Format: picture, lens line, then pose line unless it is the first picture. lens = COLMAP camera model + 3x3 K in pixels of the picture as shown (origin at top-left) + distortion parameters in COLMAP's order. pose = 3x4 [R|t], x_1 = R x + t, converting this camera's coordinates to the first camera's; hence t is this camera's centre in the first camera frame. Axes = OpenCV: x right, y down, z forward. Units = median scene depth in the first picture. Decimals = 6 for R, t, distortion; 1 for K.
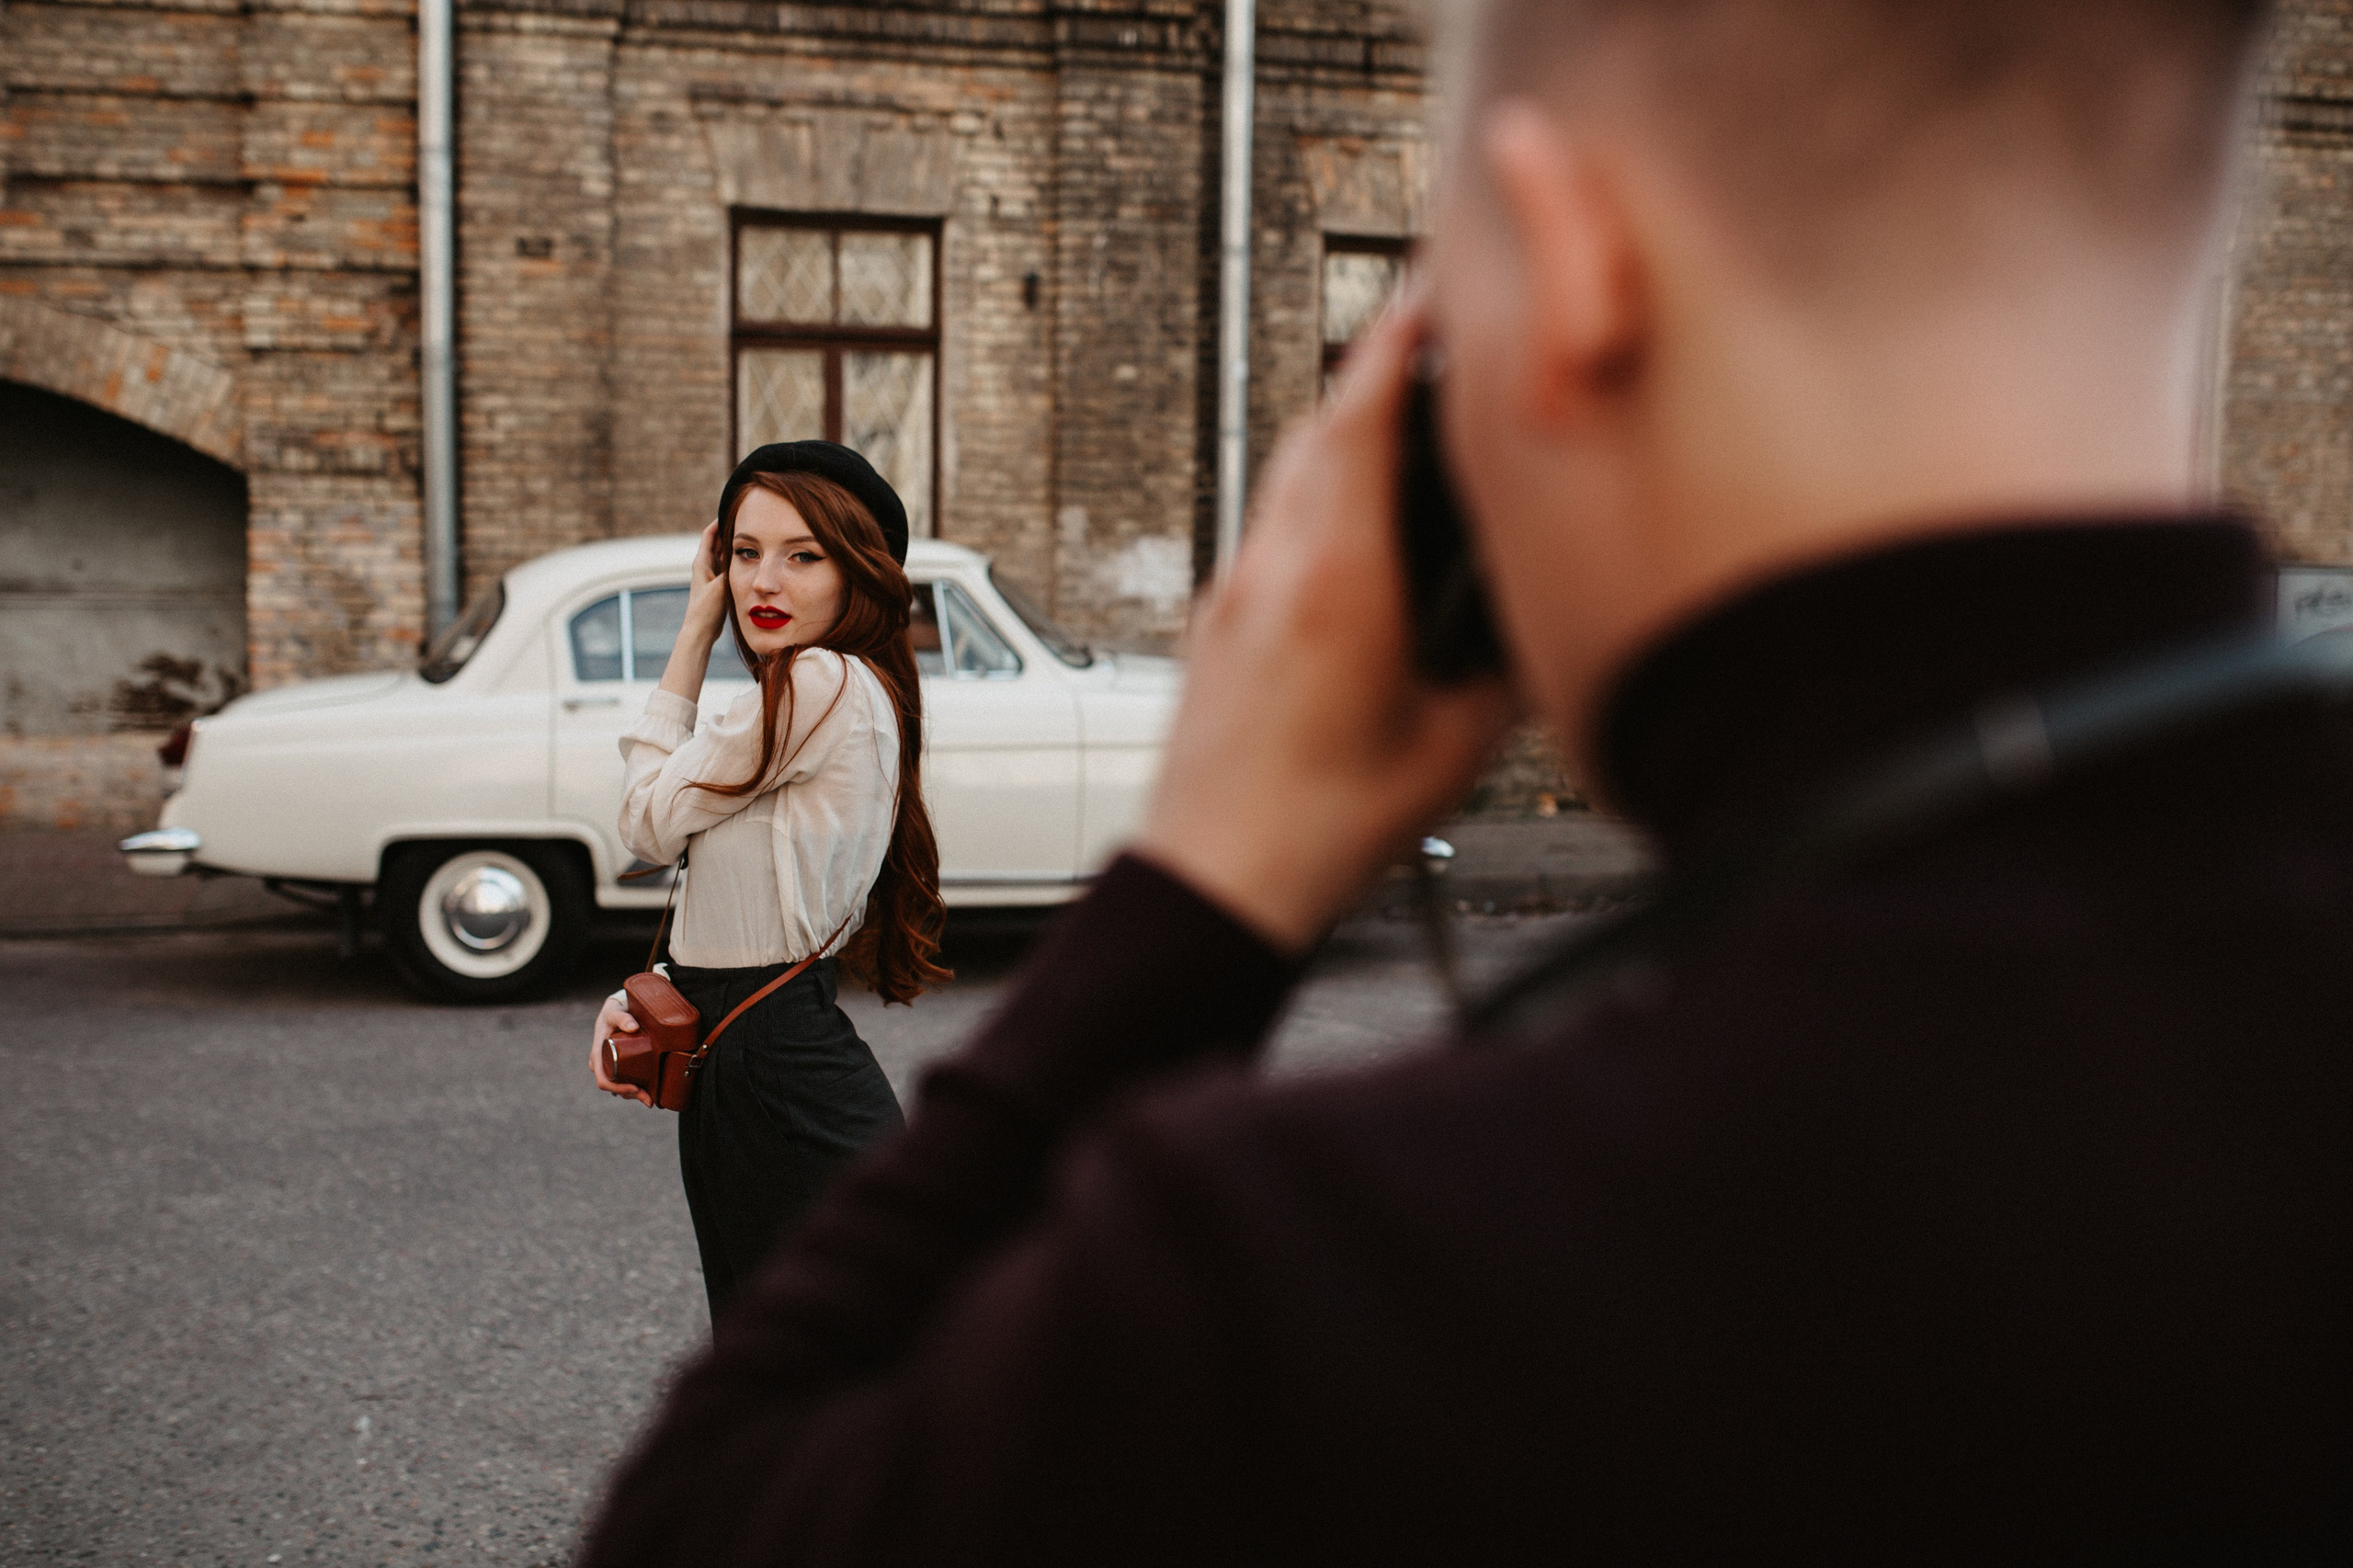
lens RADIAL K [[2336.6, 0, 1162.8], [0, 2336.6, 774.9], [0, 0, 1]] dist [-0.071144, 0.086744]
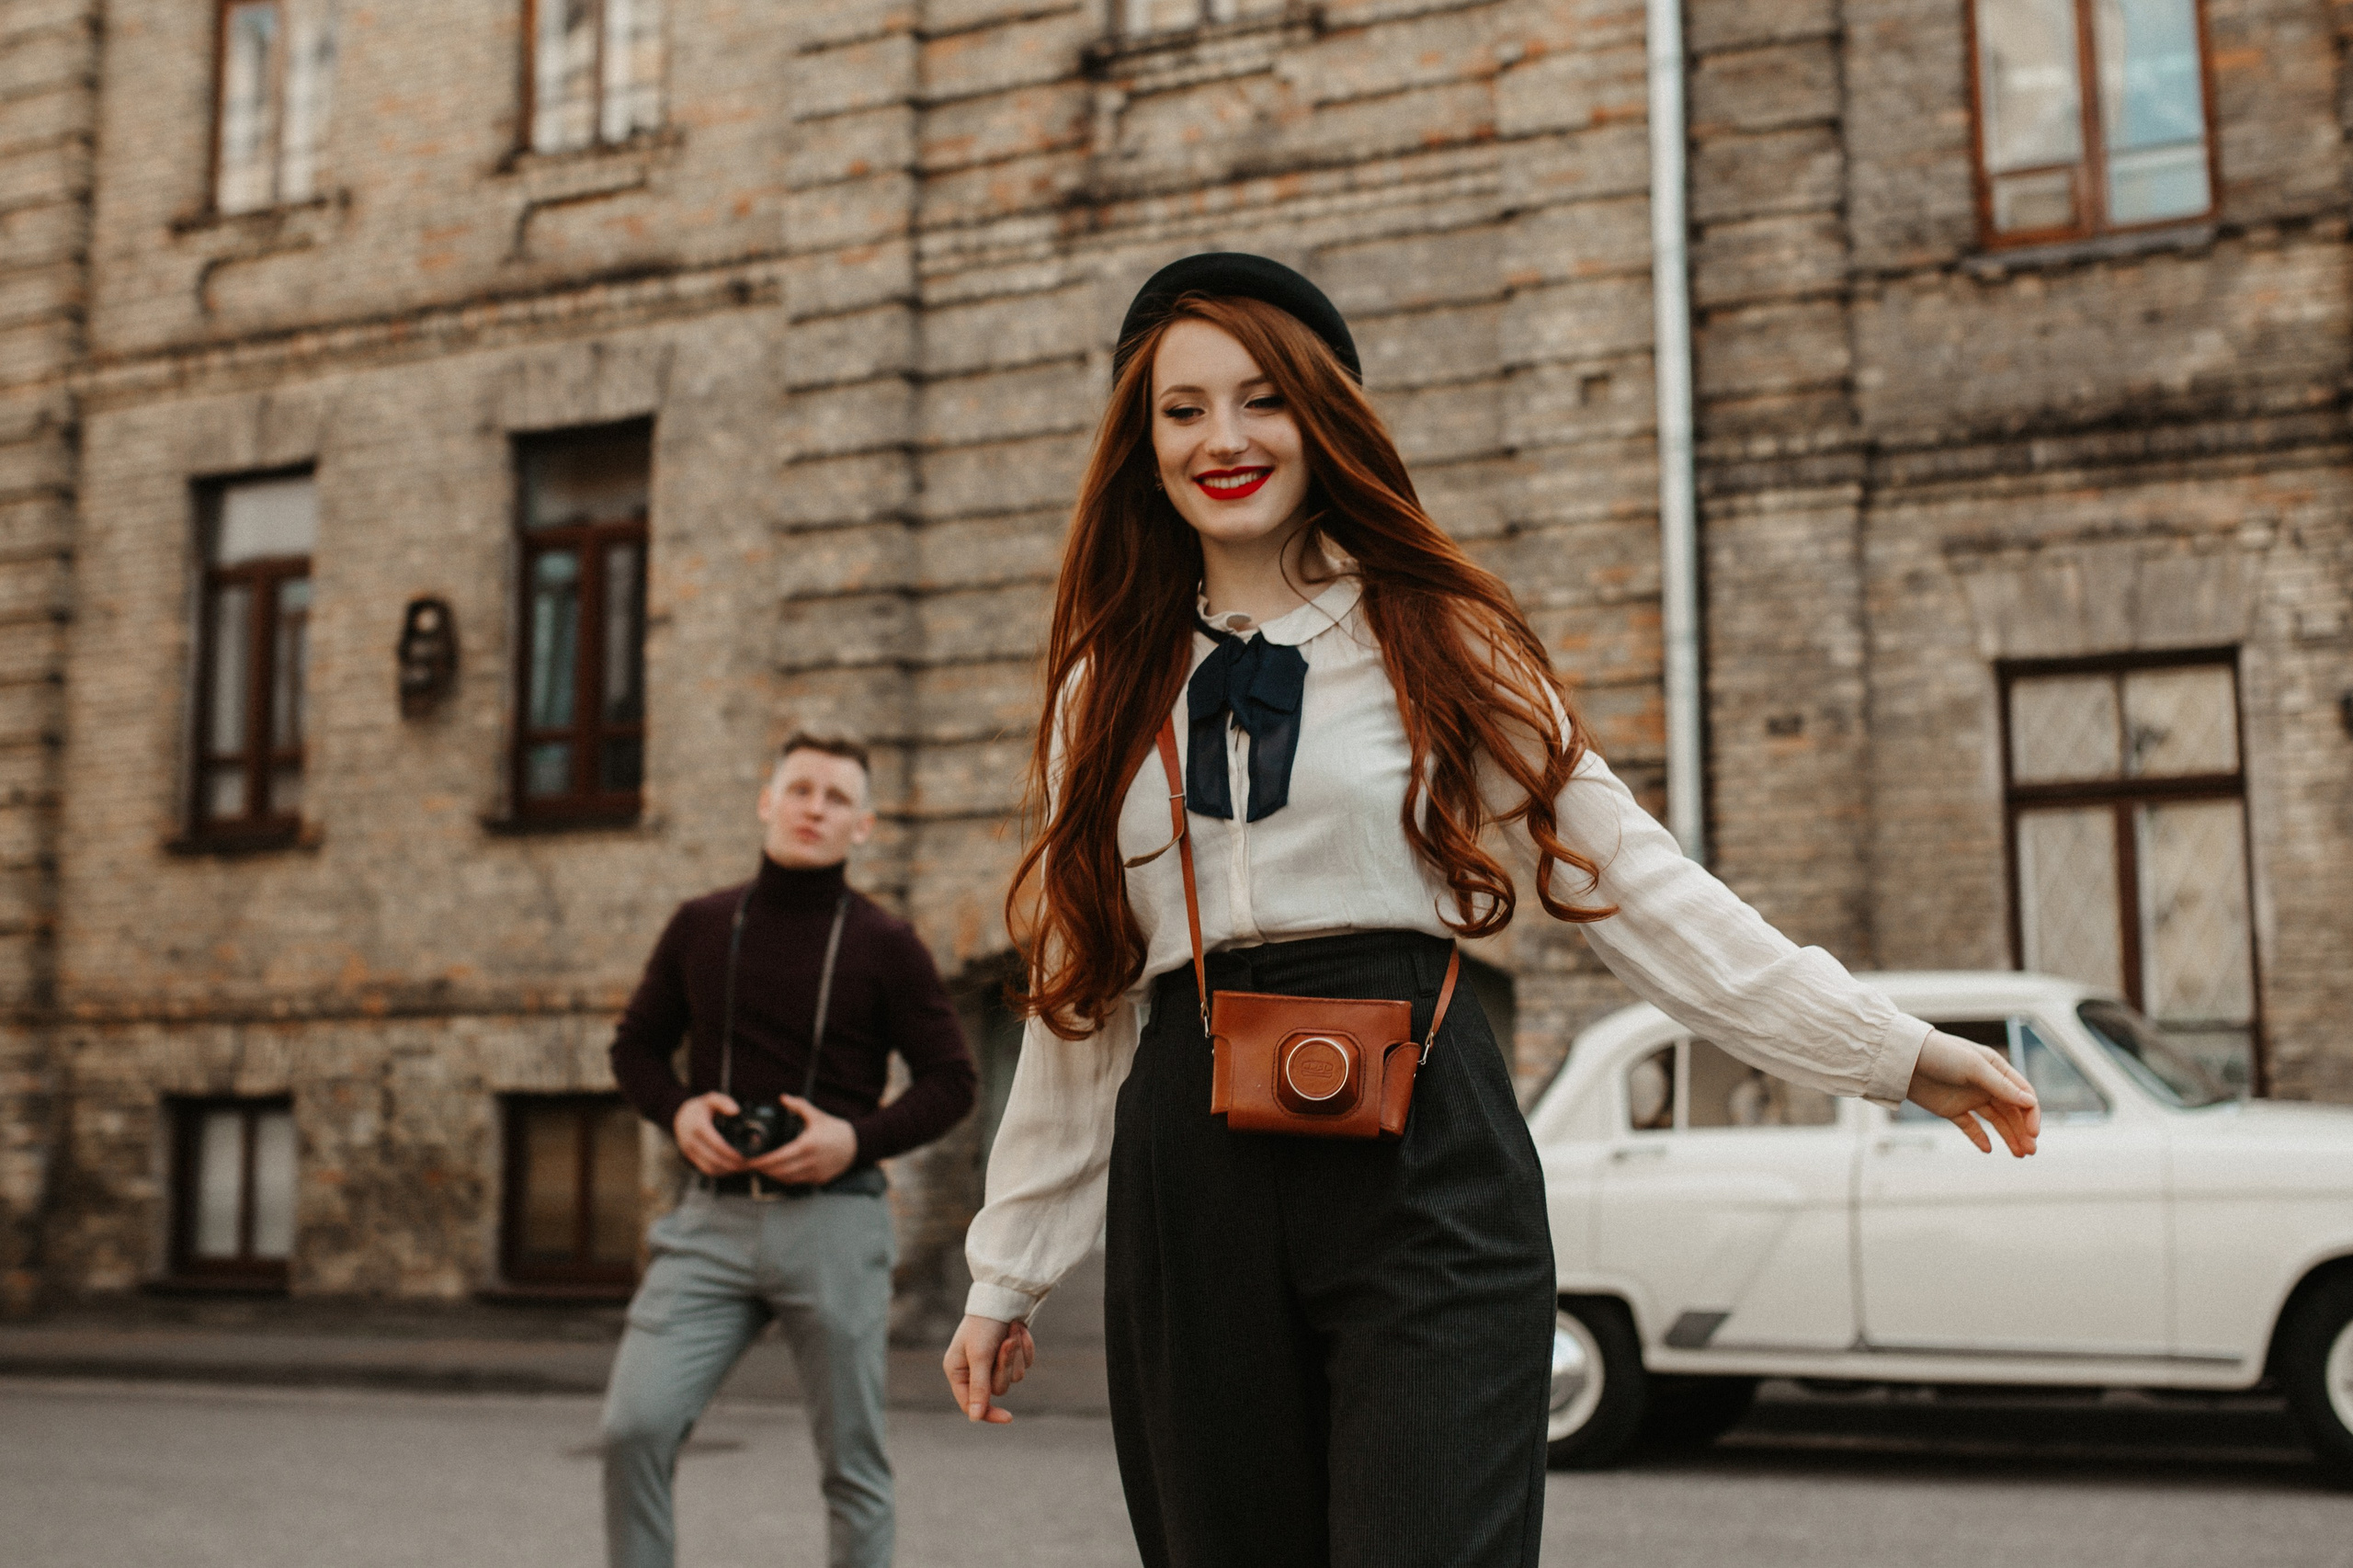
lens RADIAL K [[2845.2, 0, 1273.2], [0, 2845.2, 742.8], [0, 0, 1]] dist [-0.059910, 0.076083]
pose [[0.800508, -0.109351, -0.589261, 0.240550], [-0.039239, 0.971541, -0.233598, 0.058699], [0.598036, 0.210120, 0.773436, -0.026713]]
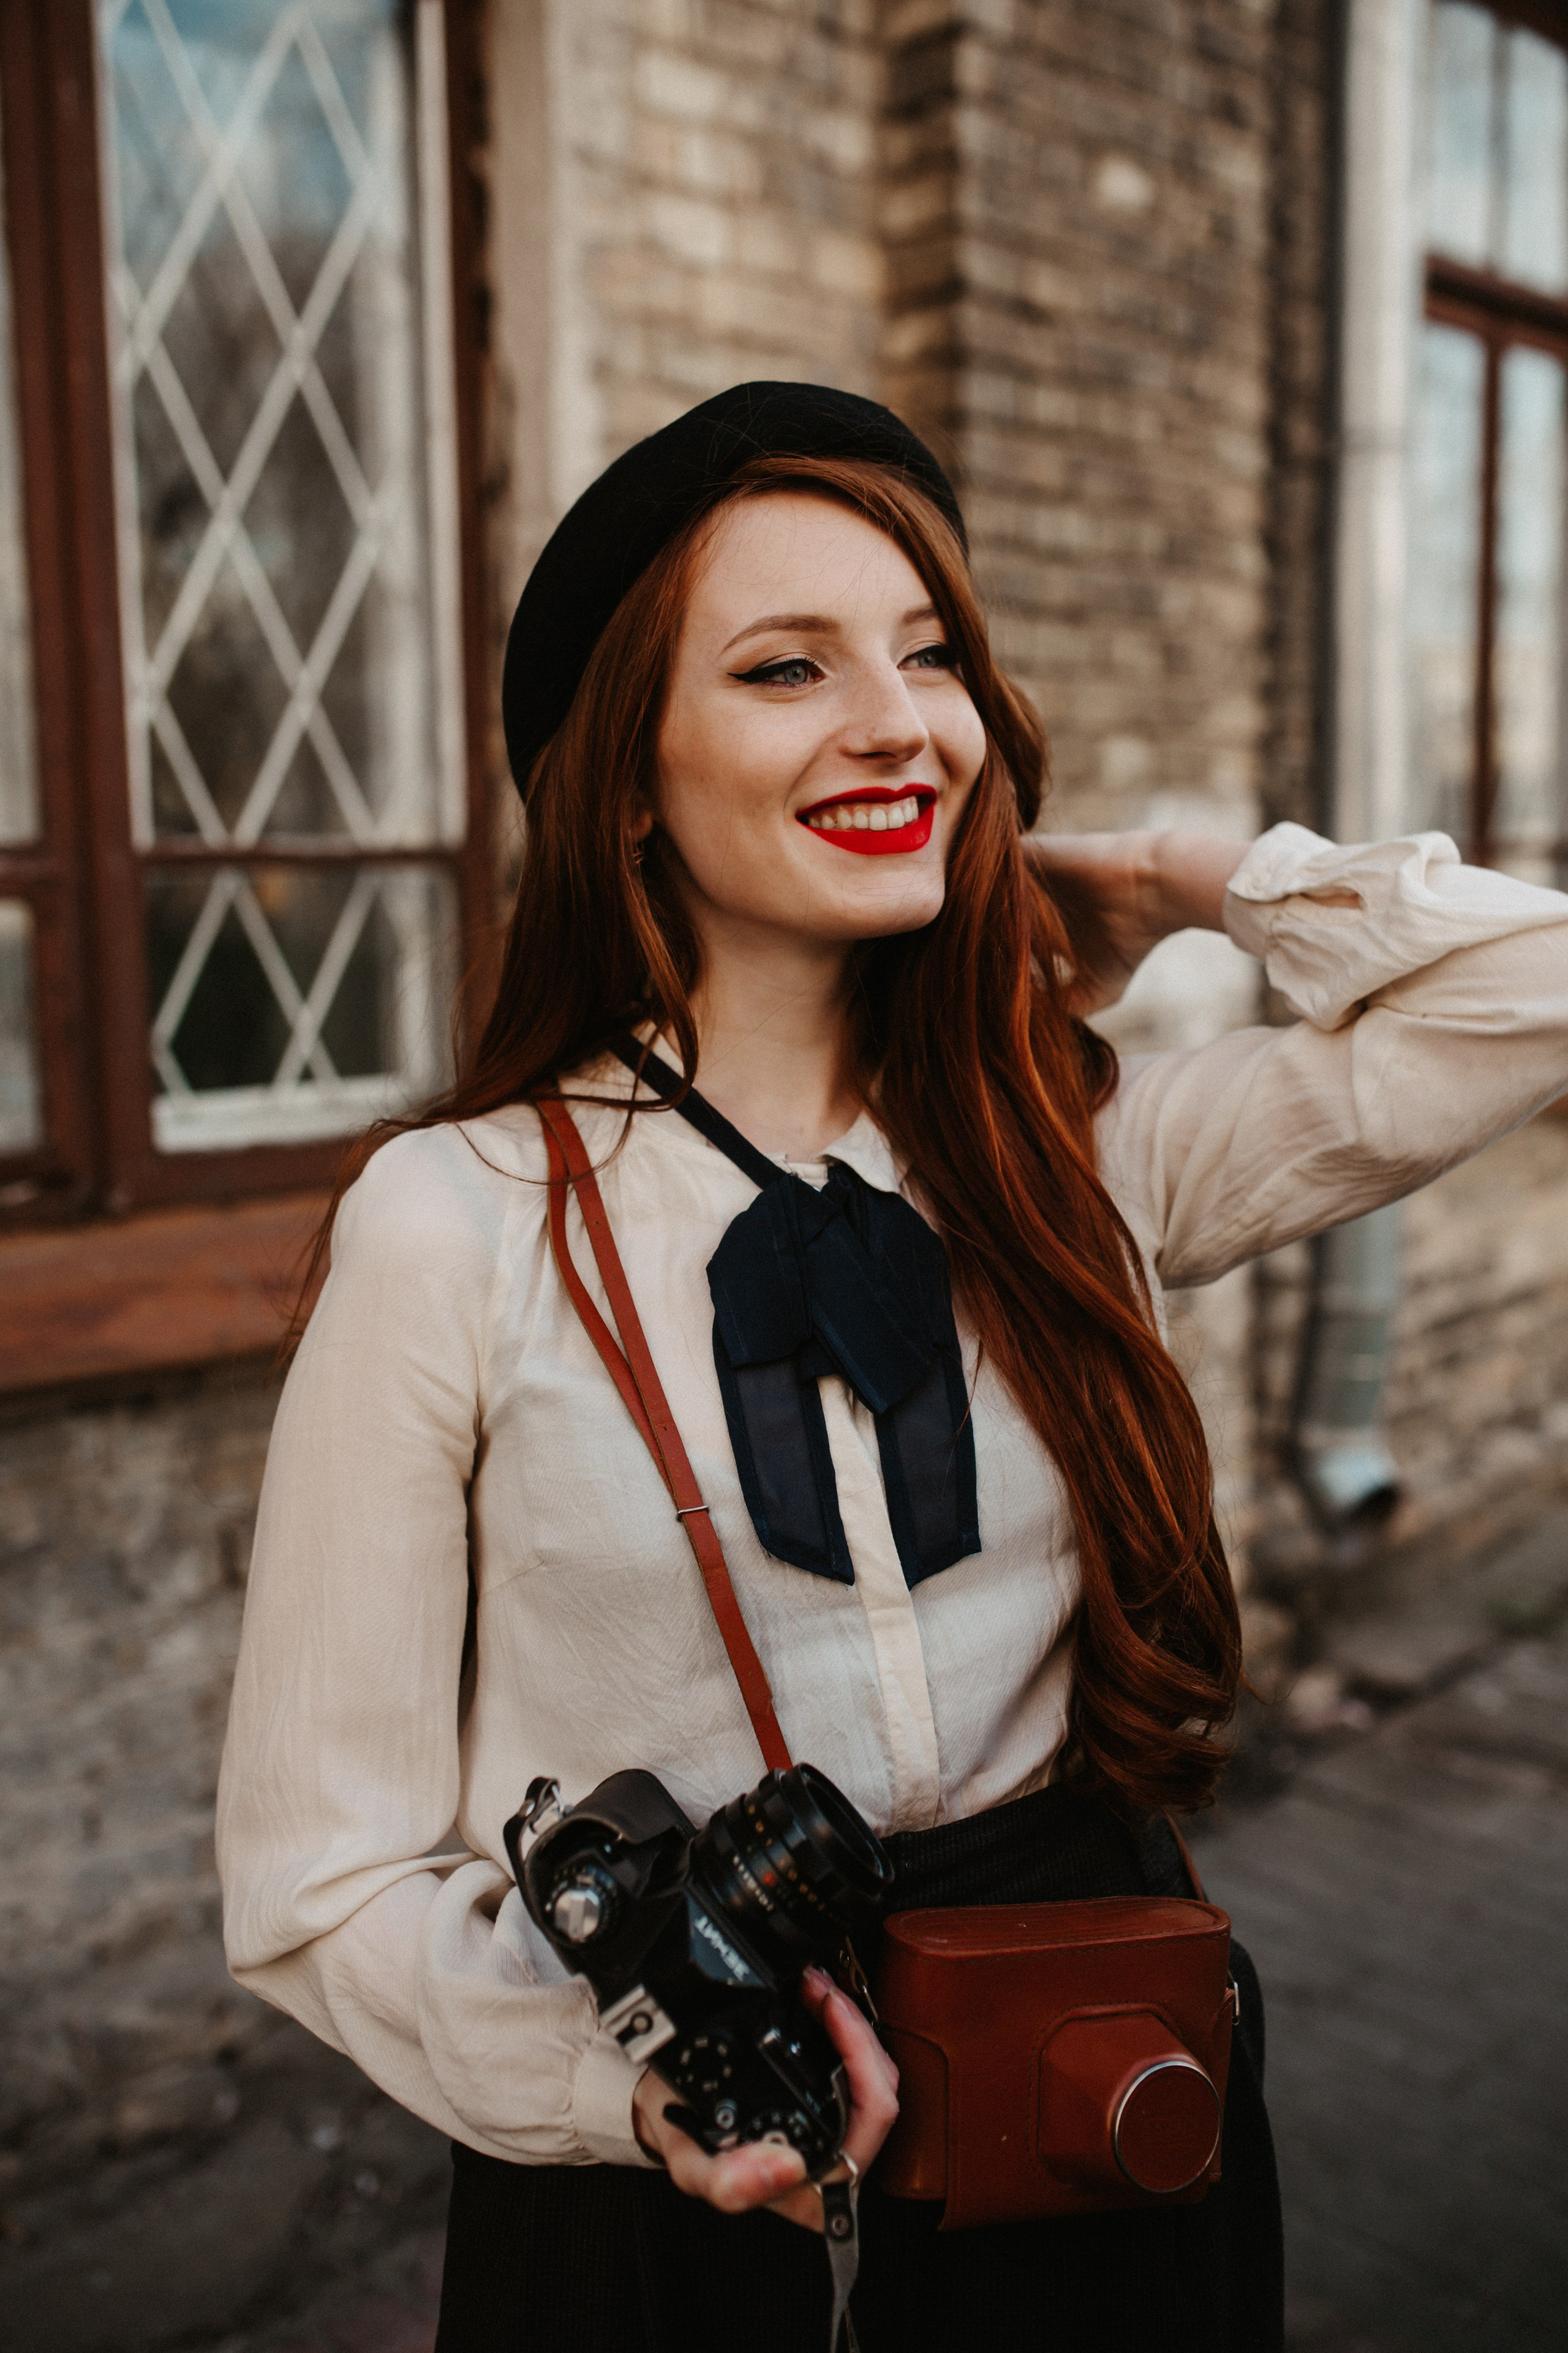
lens RADIAL K [[2366.8, 0, 864.5], [0, 2366.8, 1153.2], [0, 0, 1]] dist [-0.041321, 0.028528]
pose [[0.825806, -0.097813, 0.555407, -0.209907], [0.080123, 0.995203, 0.056135, -0.081318], [-0.558234, -0.001856, 0.829681, 0.816642]]
